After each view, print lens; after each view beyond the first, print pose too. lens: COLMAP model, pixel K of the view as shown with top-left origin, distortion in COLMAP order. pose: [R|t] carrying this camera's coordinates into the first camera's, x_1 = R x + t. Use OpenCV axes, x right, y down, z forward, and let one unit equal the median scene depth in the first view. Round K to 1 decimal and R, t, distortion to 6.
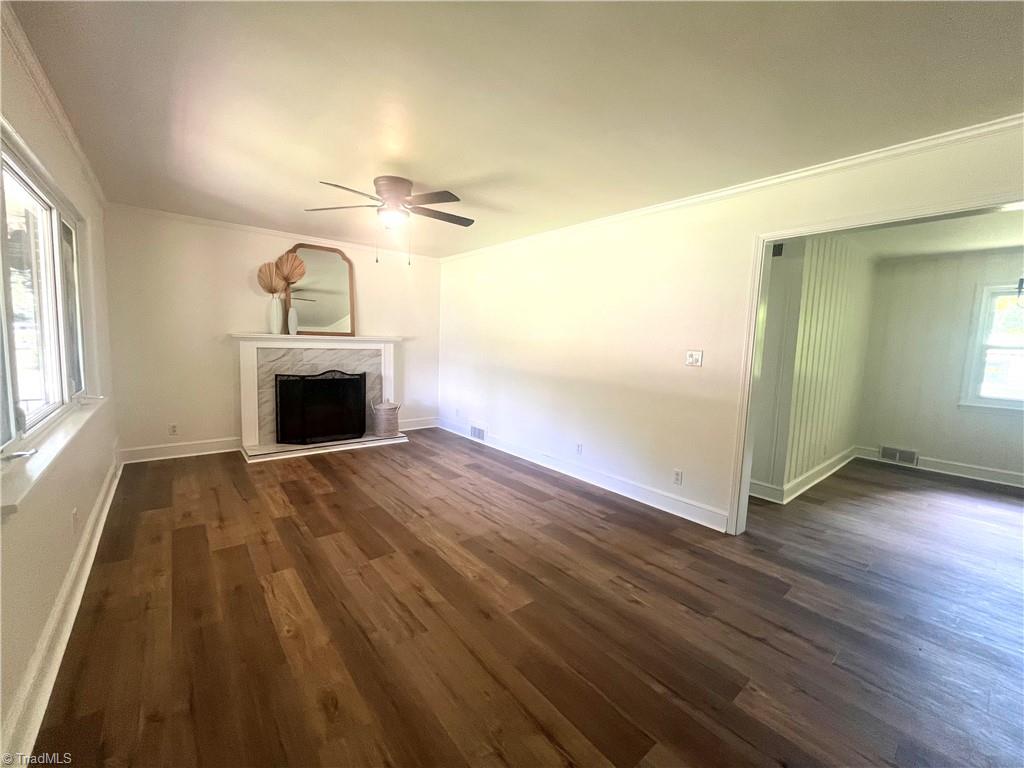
lens RADIAL K [[414.9, 0, 514.5], [0, 414.9, 382.6], [0, 0, 1]] dist [-0.003439, -0.000086]
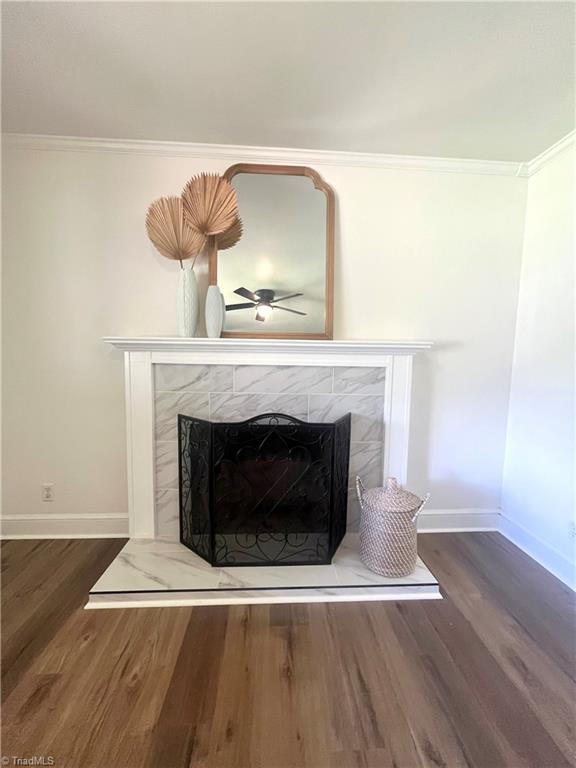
lens RADIAL K [[311.2, 0, 288.8], [0, 311.2, 382.5], [0, 0, 1]] dist [-0.003439, -0.000086]
pose [[0.808045, 0.034862, -0.588089, -0.225222], [-0.050973, 0.998641, -0.010839, -0.059768], [0.586912, 0.038735, 0.808724, 0.728214]]
